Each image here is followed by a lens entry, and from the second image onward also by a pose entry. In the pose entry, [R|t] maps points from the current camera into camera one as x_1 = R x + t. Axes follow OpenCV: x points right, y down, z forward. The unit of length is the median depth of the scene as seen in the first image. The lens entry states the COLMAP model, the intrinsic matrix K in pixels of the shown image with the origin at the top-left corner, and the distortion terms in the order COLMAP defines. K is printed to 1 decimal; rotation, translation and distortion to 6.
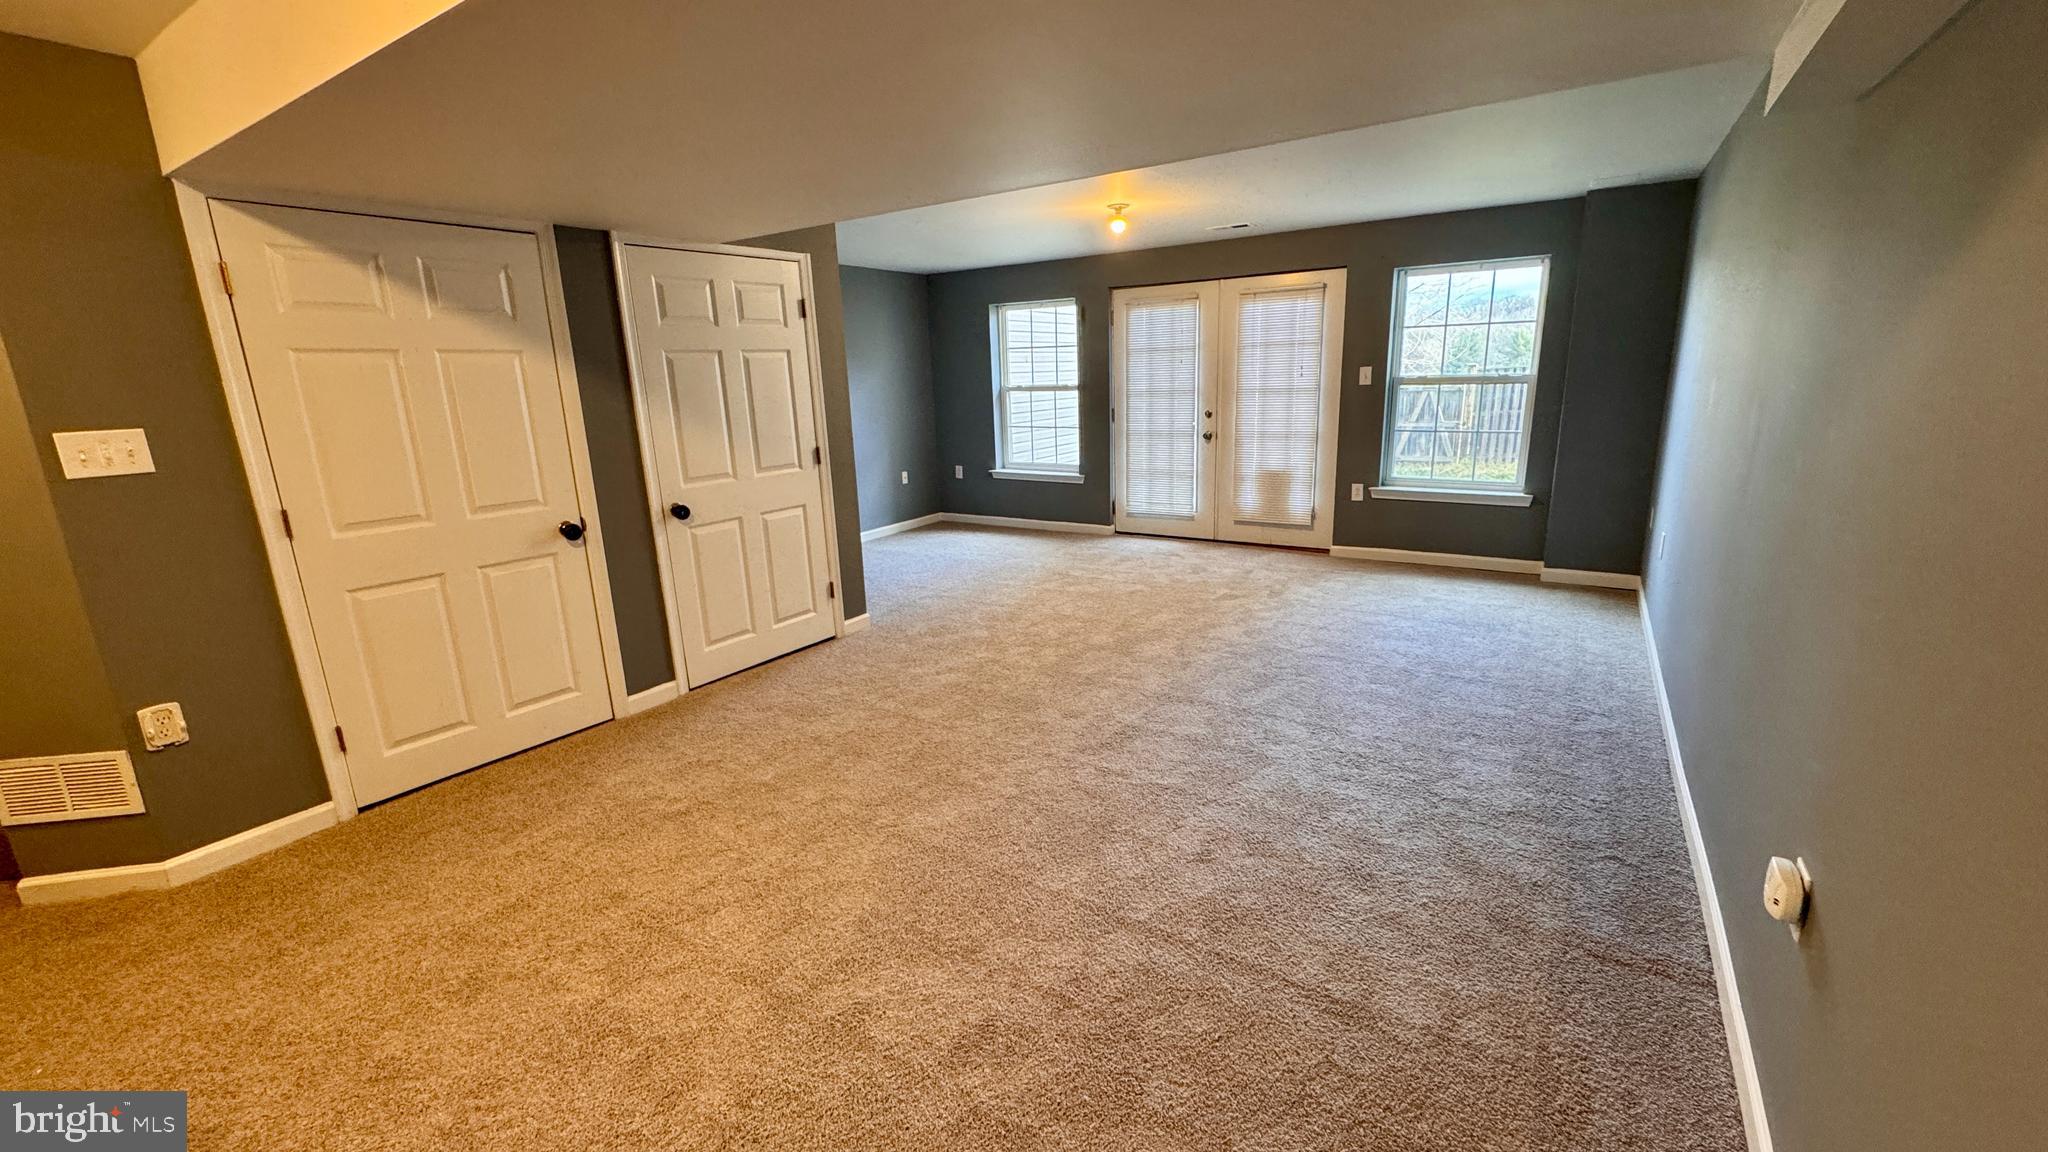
lens RADIAL K [[814.4, 0, 1024.0], [0, 814.4, 576.0], [0, 0, 1]] dist [-0.002542, -0.000149]
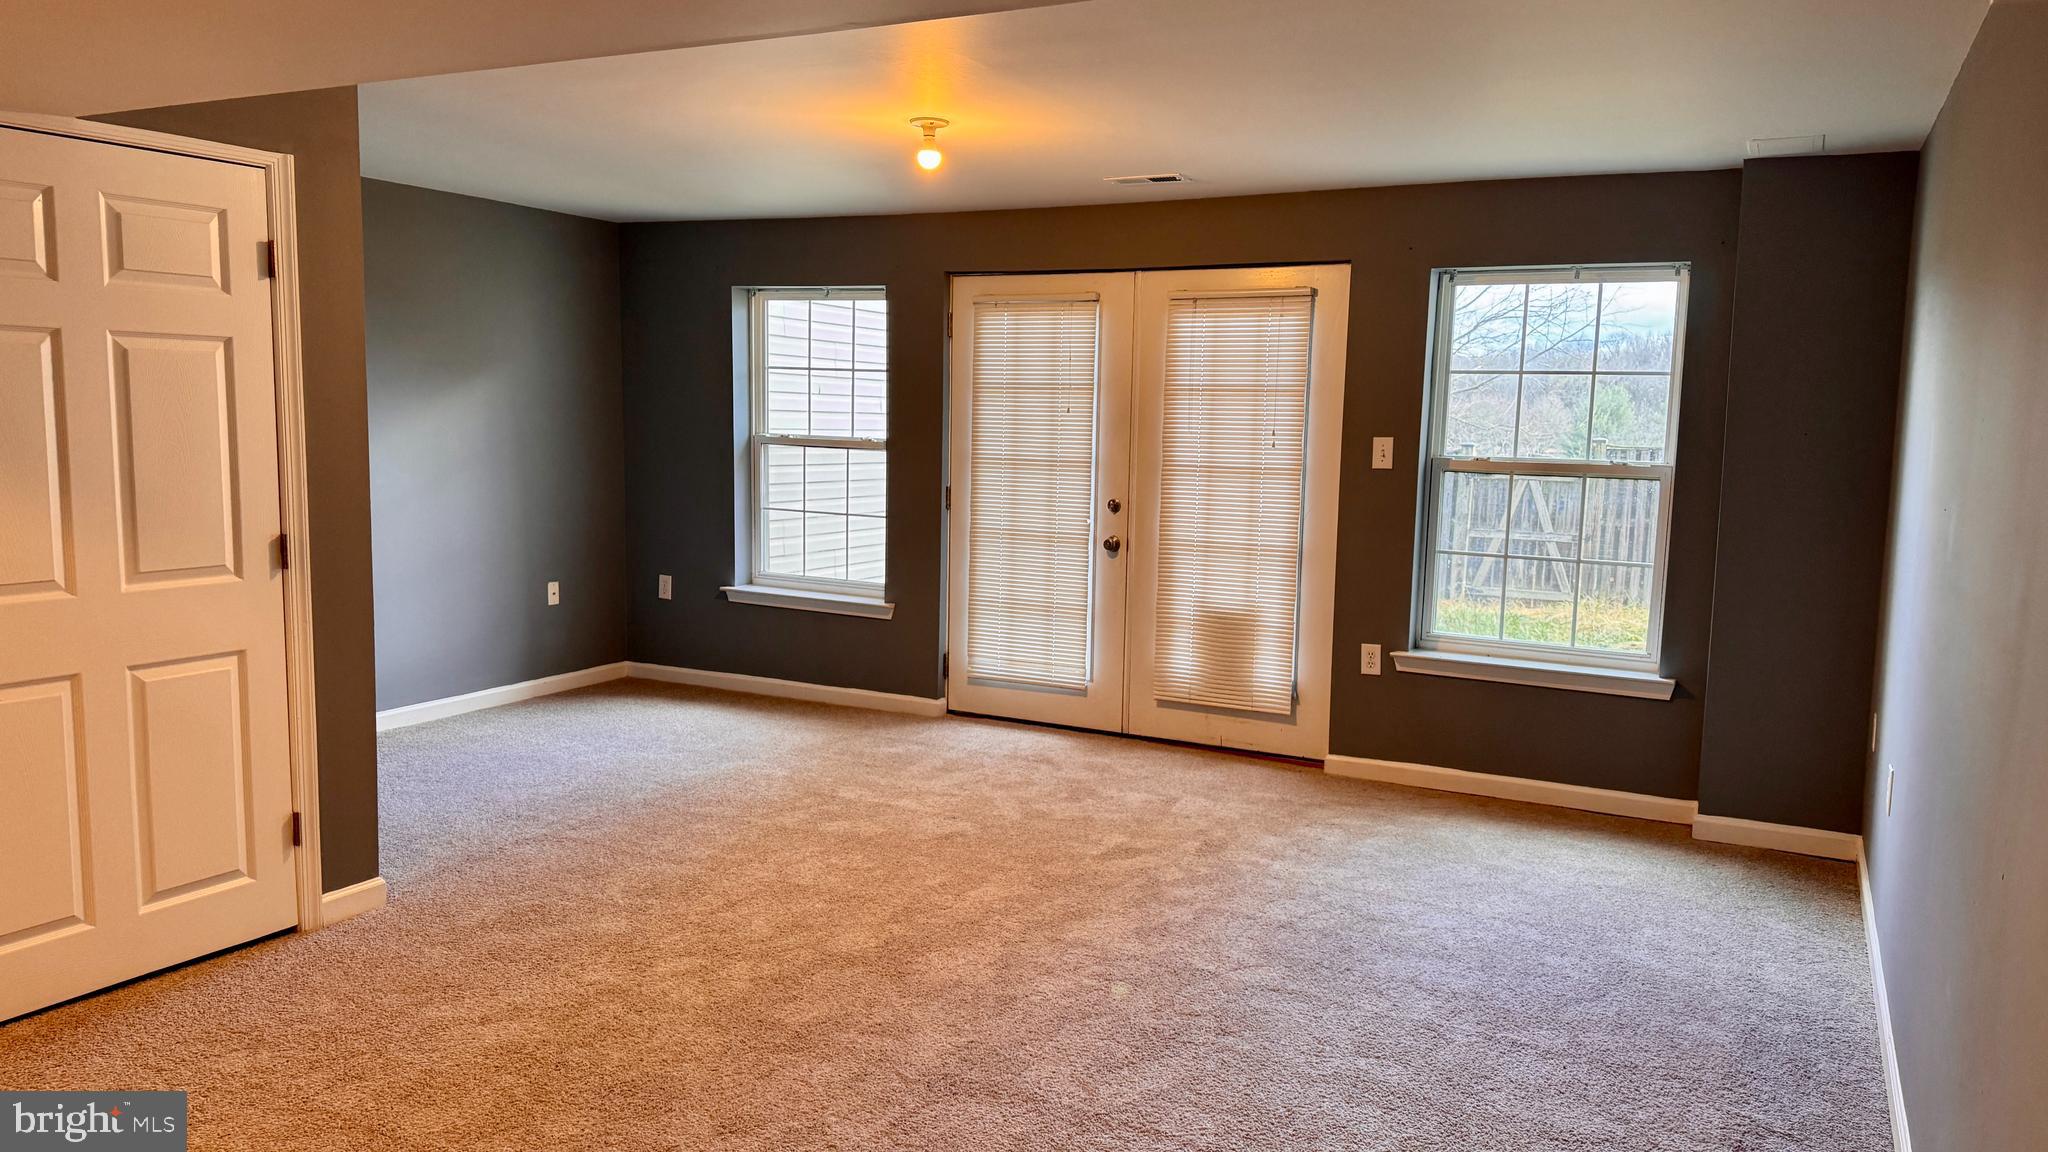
lens RADIAL K [[1430.0, 0, 1024.0], [0, 1430.0, 576.0], [0, 0, 1]] dist [0.113265, -0.172313]
pose [[0.992453, 0.044583, 0.114233, 0.071027], [-0.028897, 0.990361, -0.135464, -0.022332], [-0.119171, 0.131140, 0.984175, 0.071305]]
